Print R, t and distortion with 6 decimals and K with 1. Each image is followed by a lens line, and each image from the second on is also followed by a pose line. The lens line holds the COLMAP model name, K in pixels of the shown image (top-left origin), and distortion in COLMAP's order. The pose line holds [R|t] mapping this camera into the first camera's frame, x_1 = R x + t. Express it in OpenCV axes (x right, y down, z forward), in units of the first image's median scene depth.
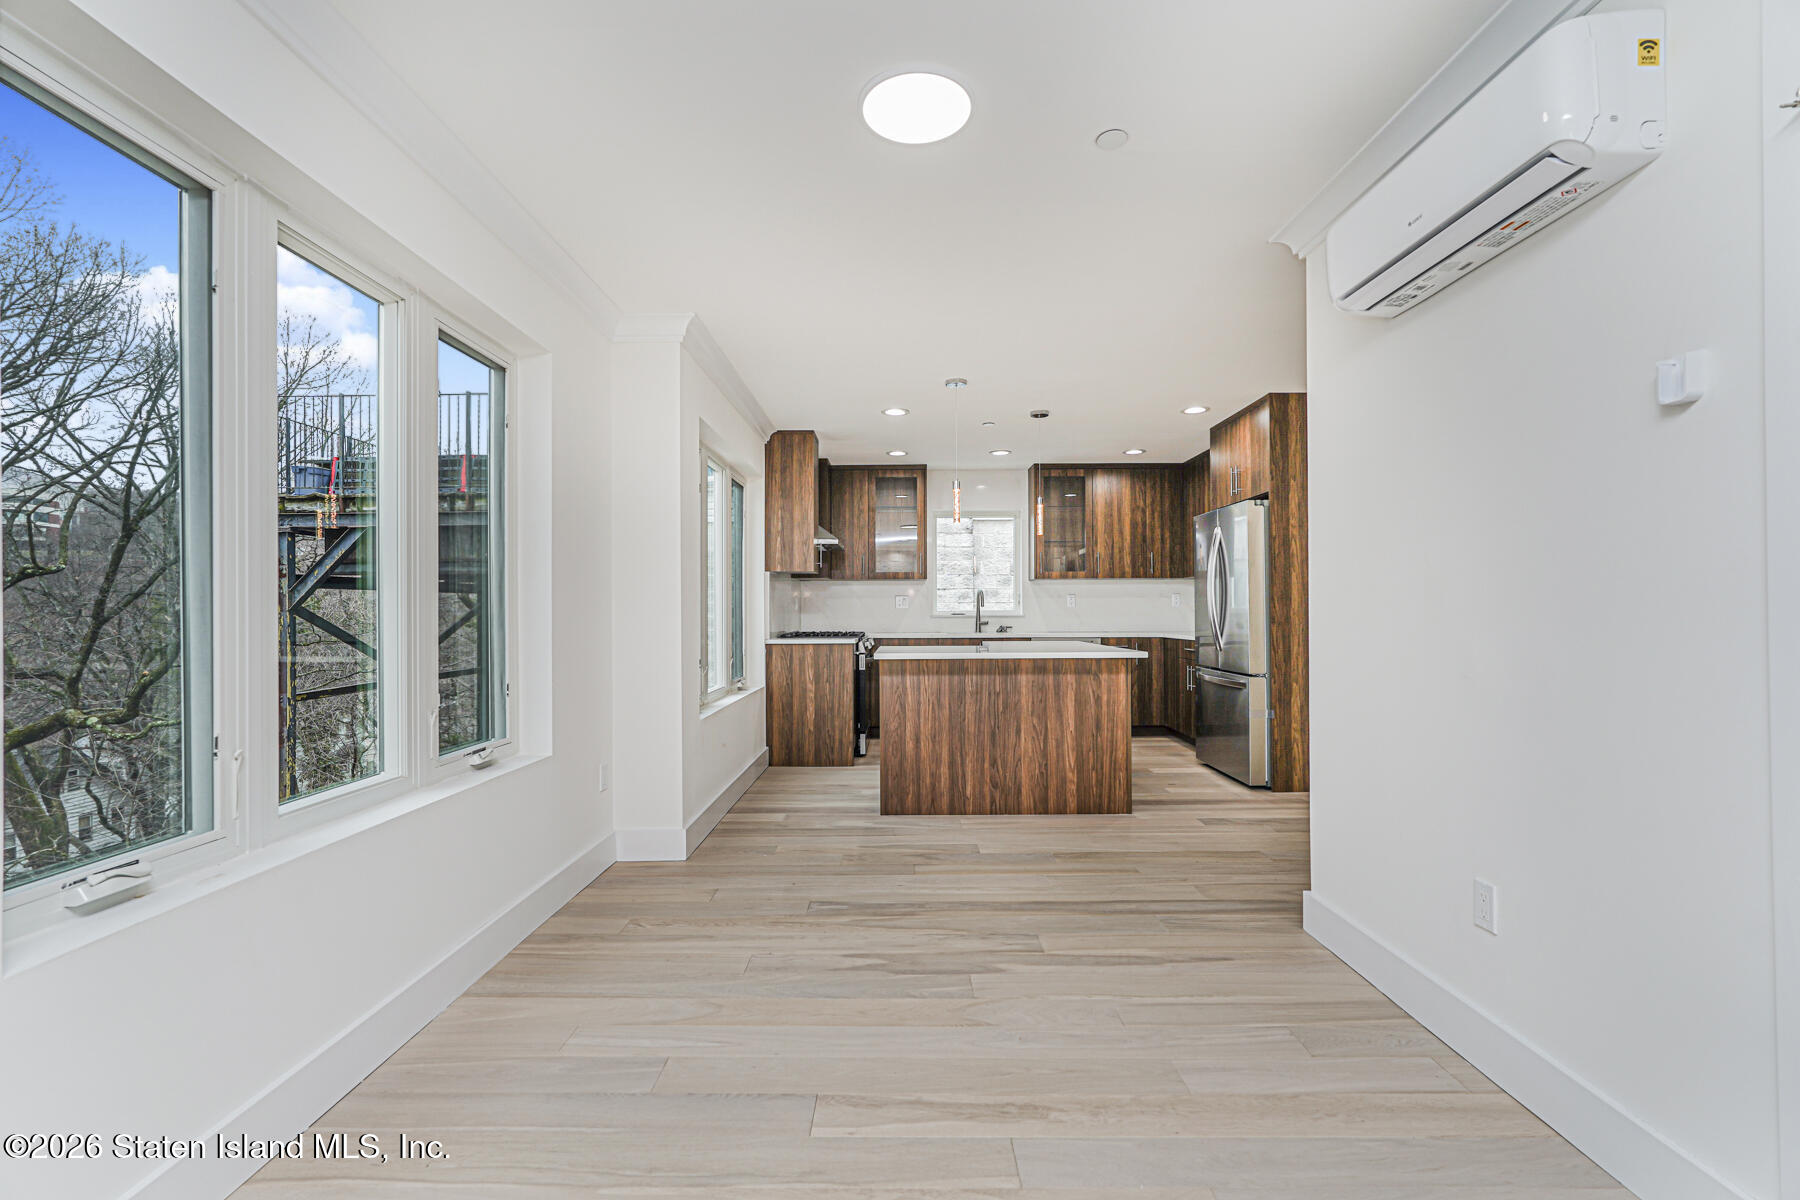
lens RADIAL K [[793.6, 0, 902.8], [0, 793.6, 603.1], [0, 0, 1]] dist [-0.013102, 0.007583]
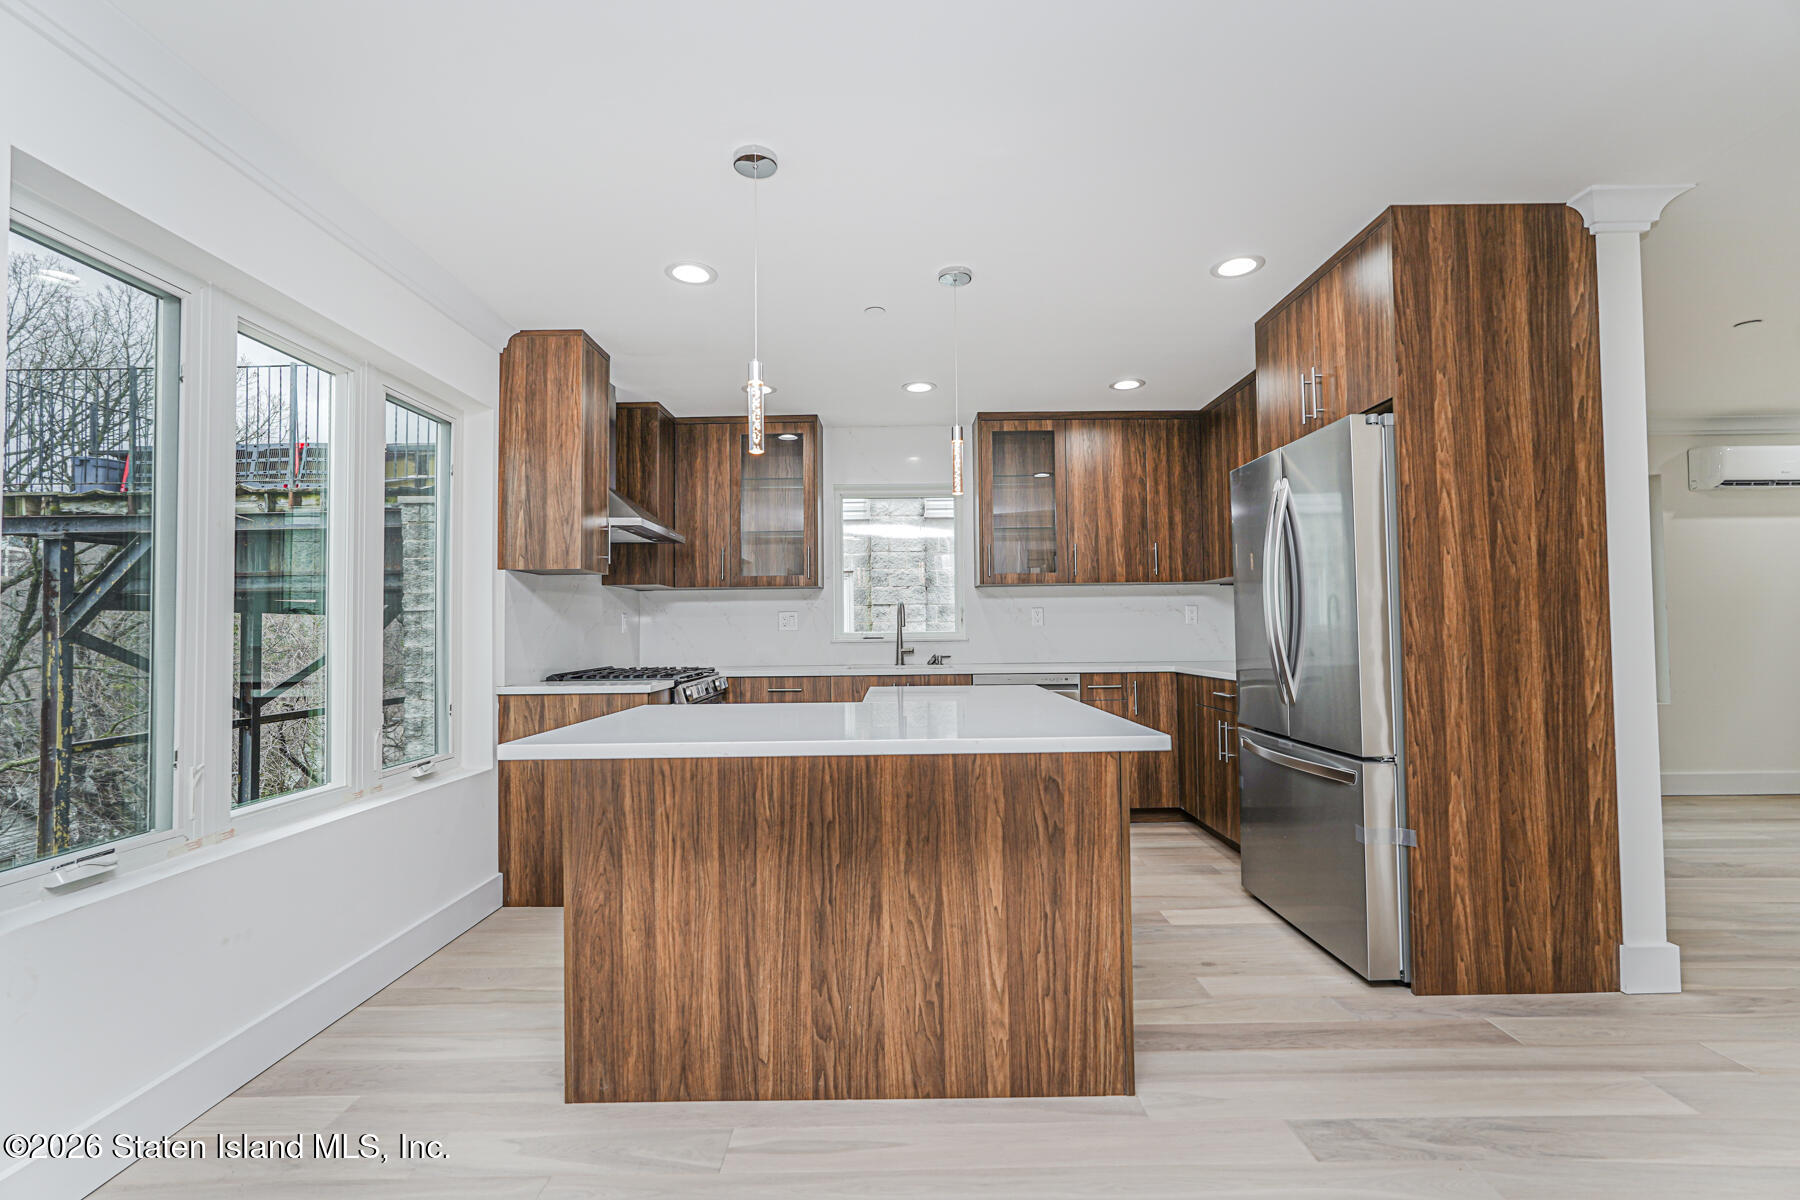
lens RADIAL K [[793.6, 0, 900.0], [0, 793.6, 608.2], [0, 0, 1]] dist [-0.013102, 0.007583]
pose [[0.999960, -0.007752, 0.004554, 0.117877], [0.007837, 0.999787, -0.019090, 0.001879], [-0.004405, 0.019125, 0.999807, 0.413266]]
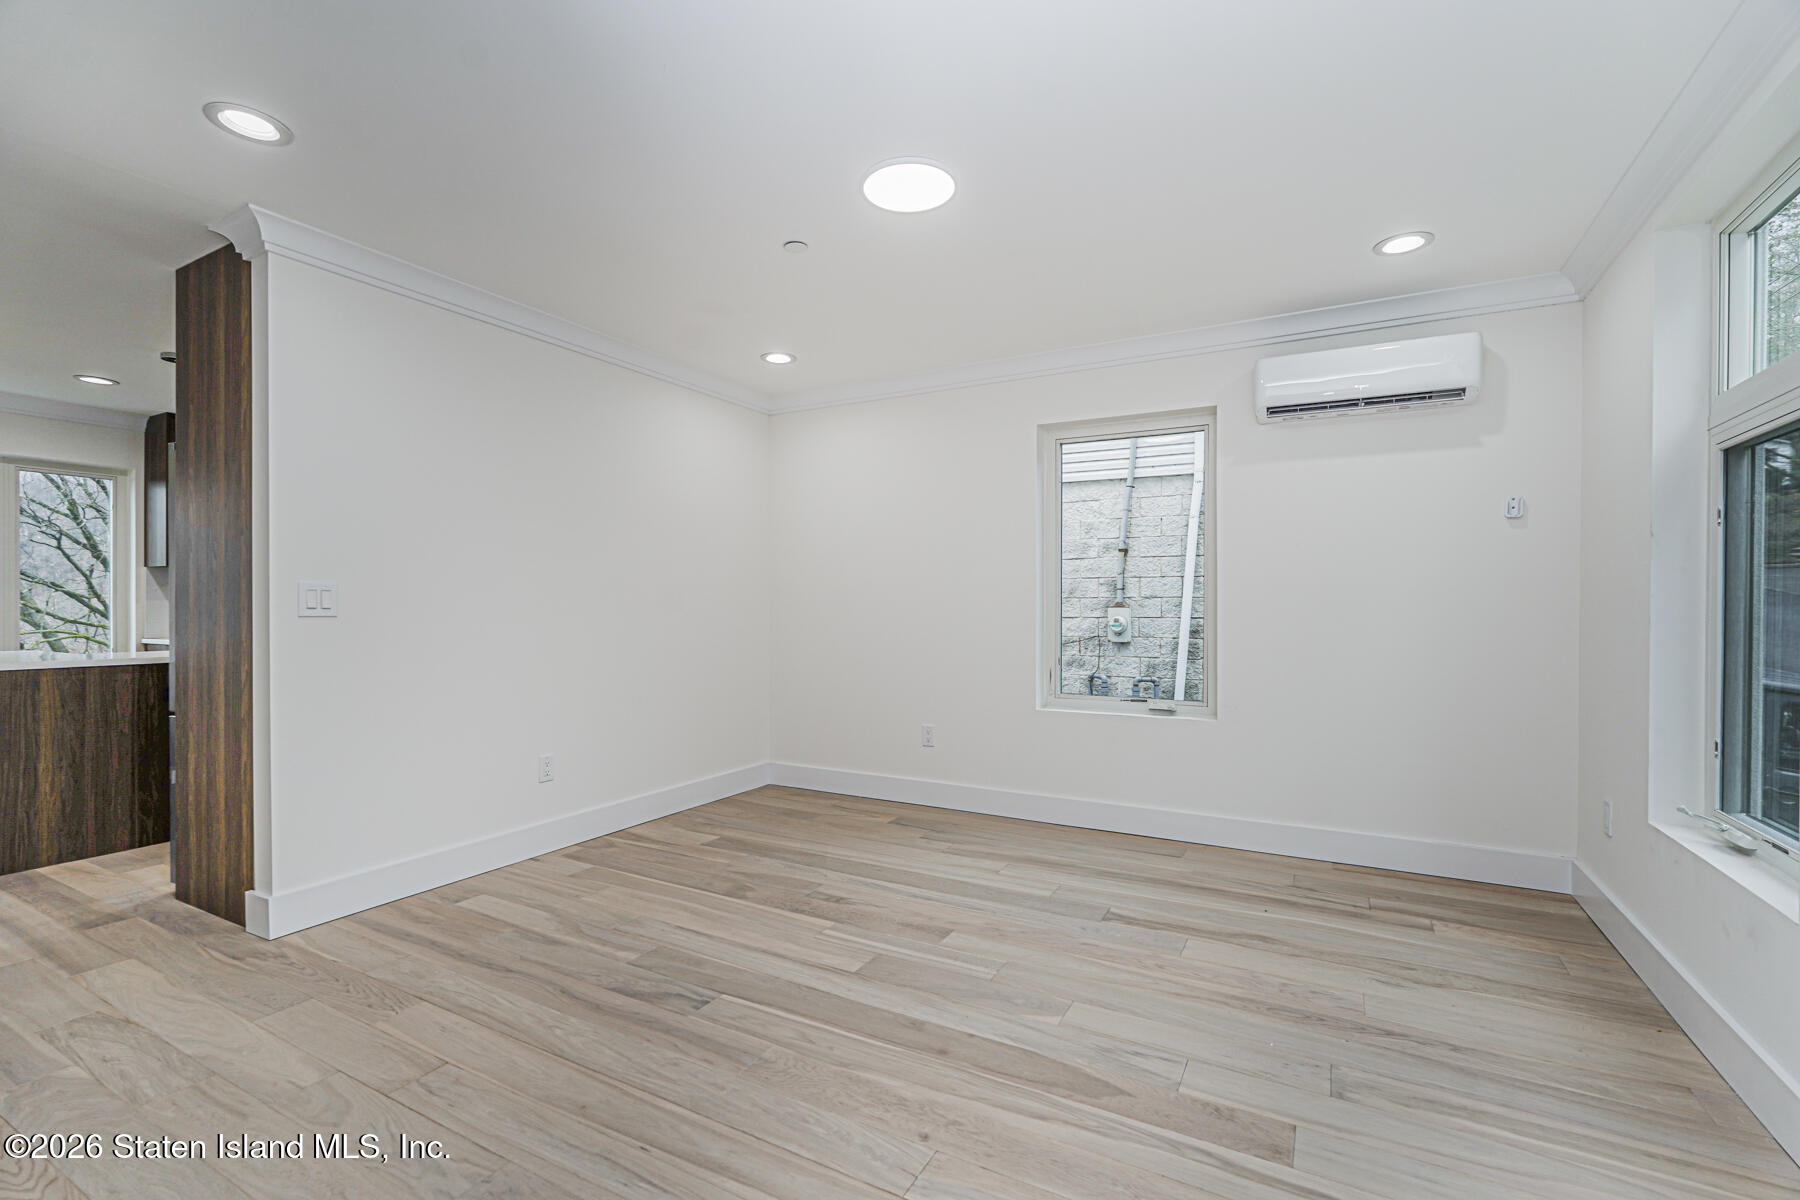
lens RADIAL K [[793.6, 0, 896.6], [0, 793.6, 603.1], [0, 0, 1]] dist [-0.013102, 0.007583]
pose [[0.876755, 0.006122, -0.480899, 1.066412], [-0.000331, 0.999926, 0.012125, -0.005530], [0.480937, -0.010472, 0.876692, 0.600121]]
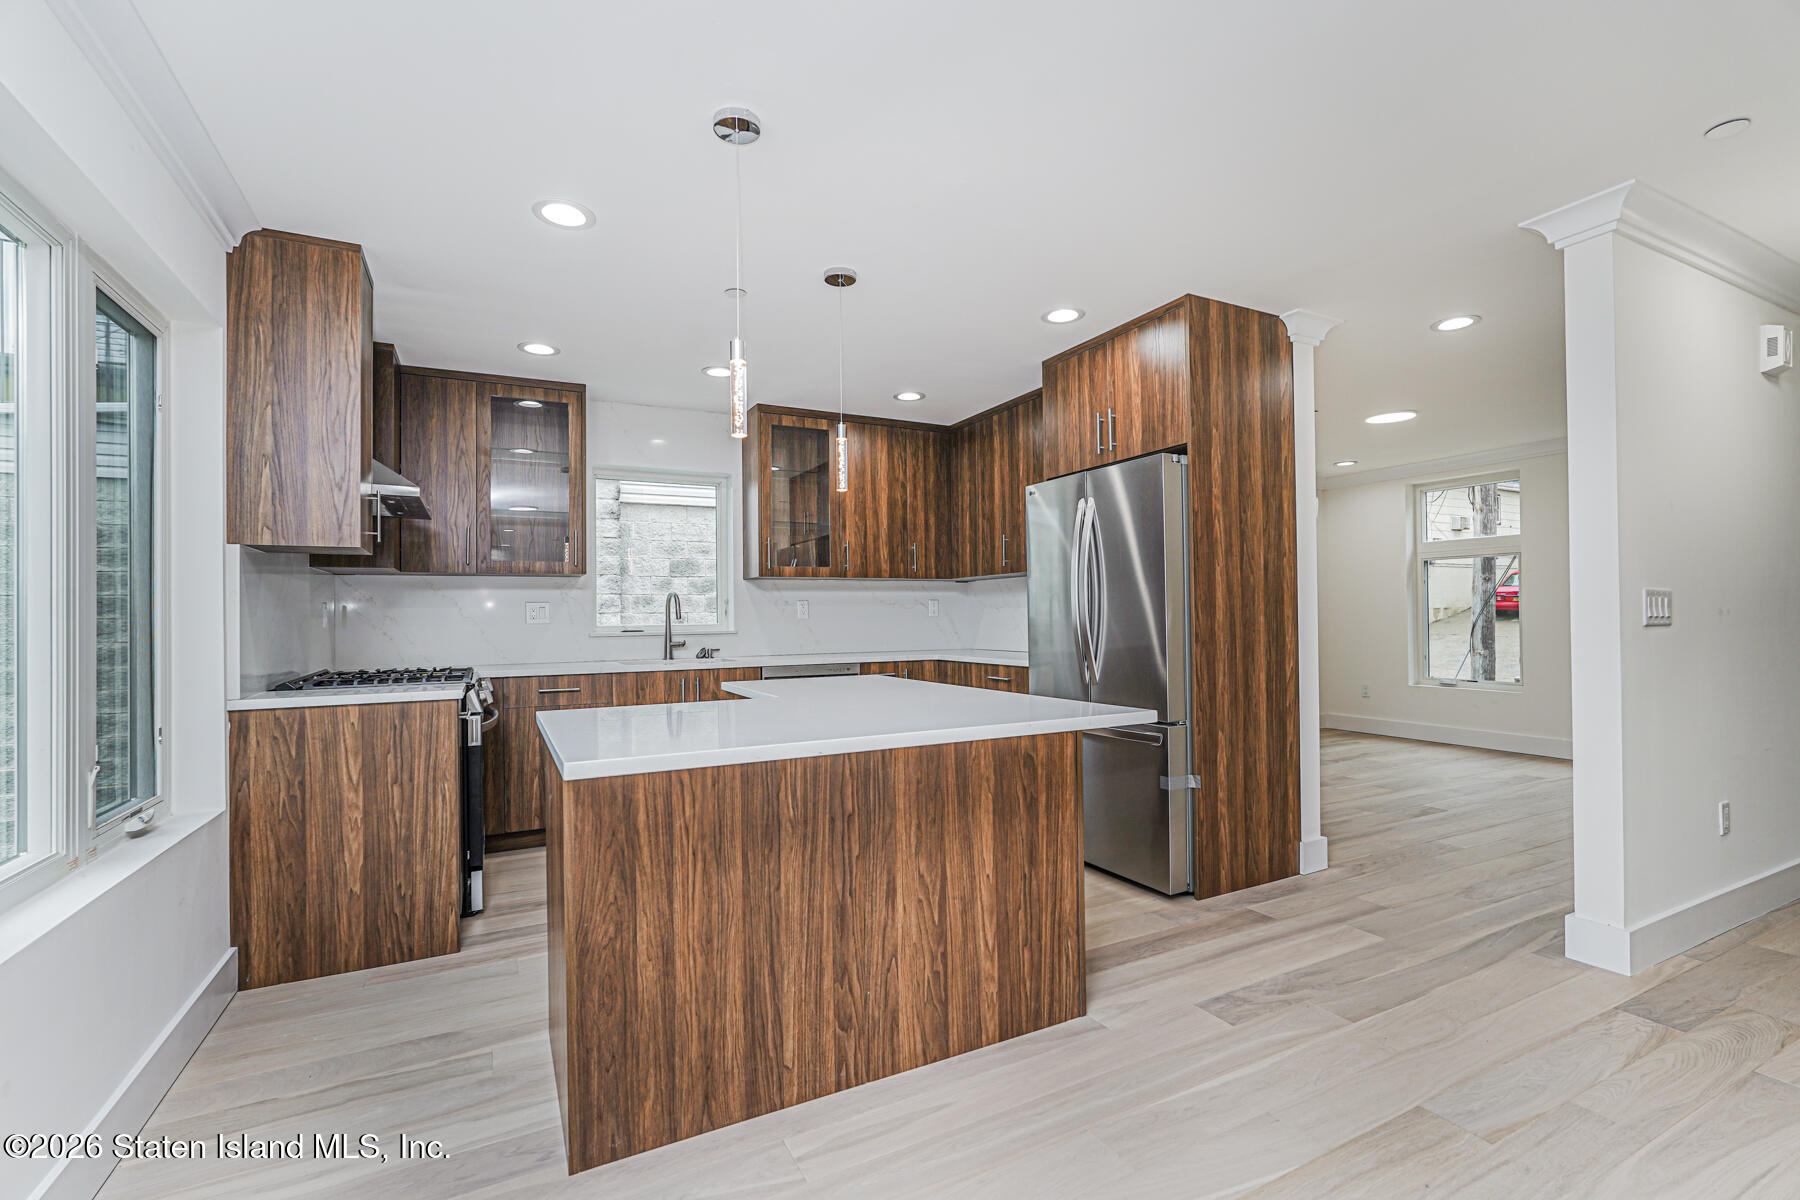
lens RADIAL K [[793.6, 0, 899.8], [0, 793.6, 610.2], [0, 0, 1]] dist [-0.013102, 0.007583]
pose [[0.886692, -0.002646, 0.462353, -0.045850], [0.004045, 0.999990, -0.002036, -0.000998], [-0.462343, 0.003675, 0.886694, 0.439782]]
